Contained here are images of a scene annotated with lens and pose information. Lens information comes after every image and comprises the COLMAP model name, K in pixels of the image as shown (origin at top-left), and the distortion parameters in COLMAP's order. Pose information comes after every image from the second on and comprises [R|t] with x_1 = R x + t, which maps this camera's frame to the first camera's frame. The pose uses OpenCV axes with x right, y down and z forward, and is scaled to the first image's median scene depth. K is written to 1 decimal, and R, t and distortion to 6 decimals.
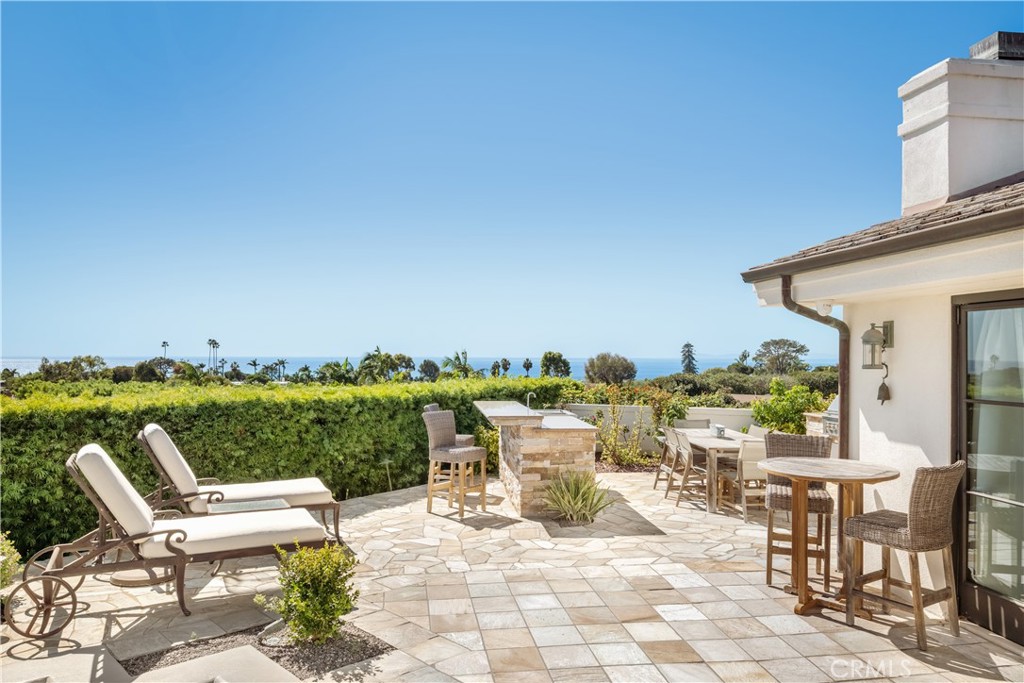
lens RADIAL K [[706.8, 0, 512.0], [0, 706.8, 341.5], [0, 0, 1]] dist [-0.002733, -0.000841]
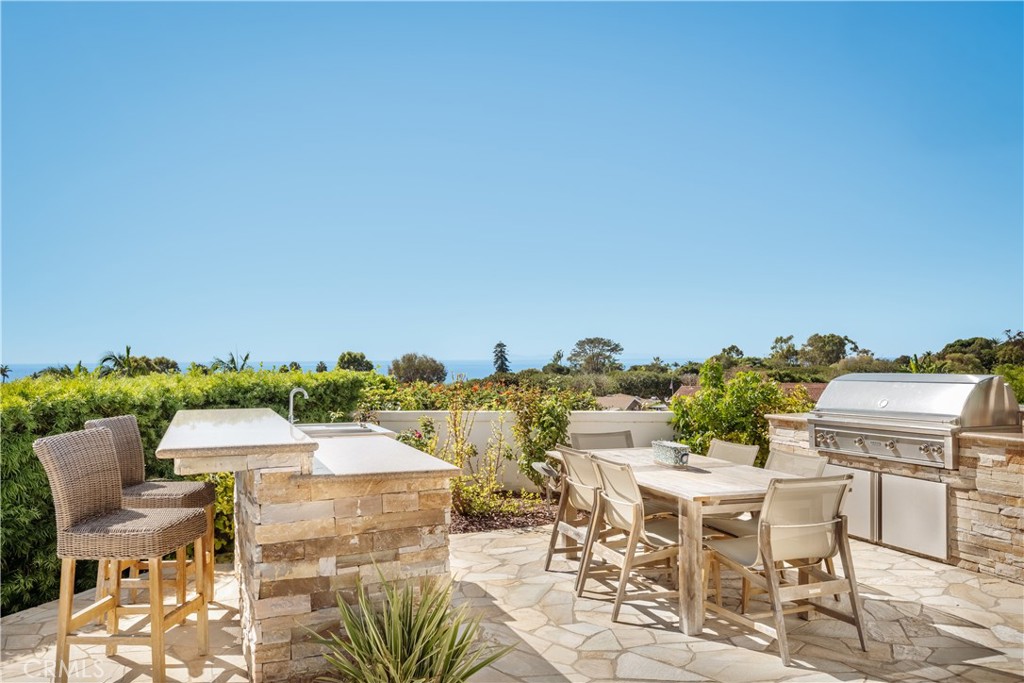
lens RADIAL K [[777.3, 0, 512.0], [0, 777.3, 341.5], [0, 0, 1]] dist [-0.008795, -0.000226]
pose [[0.965909, -0.005586, 0.258821, 0.026691], [0.005938, 0.999982, -0.000578, 0.036076], [-0.258813, 0.002095, 0.965925, 0.398534]]
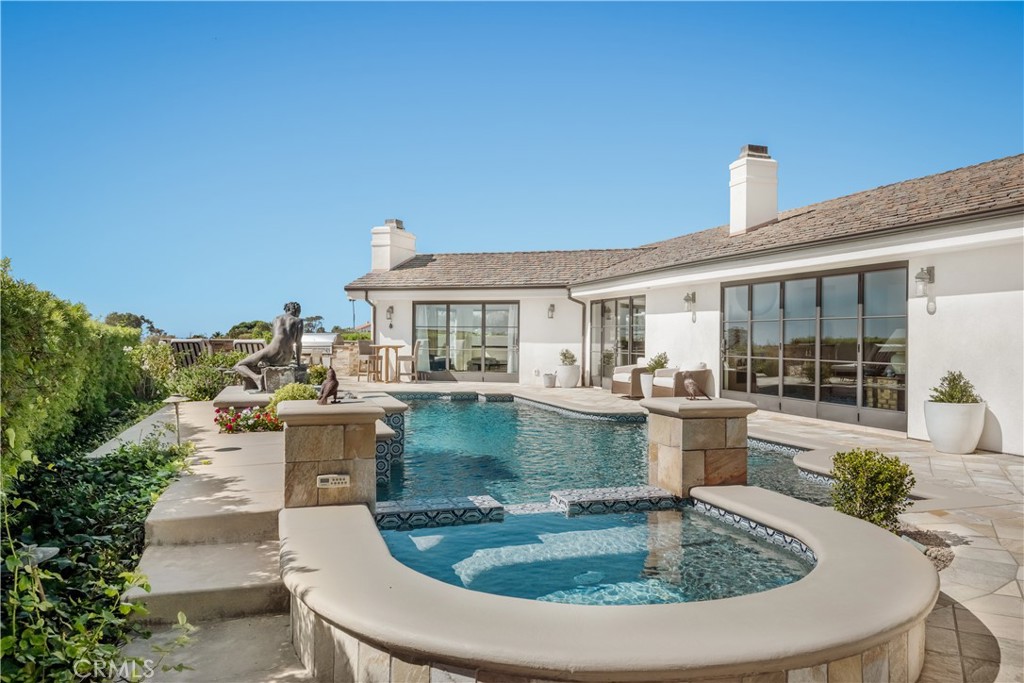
lens RADIAL K [[780.5, 0, 512.0], [0, 780.5, 341.5], [0, 0, 1]] dist [0.000493, 0.000145]
pose [[0.430955, -0.004653, 0.902361, -1.364938], [-0.024245, 0.999566, 0.016733, 0.033923], [-0.902048, -0.029089, 0.430655, -0.620061]]
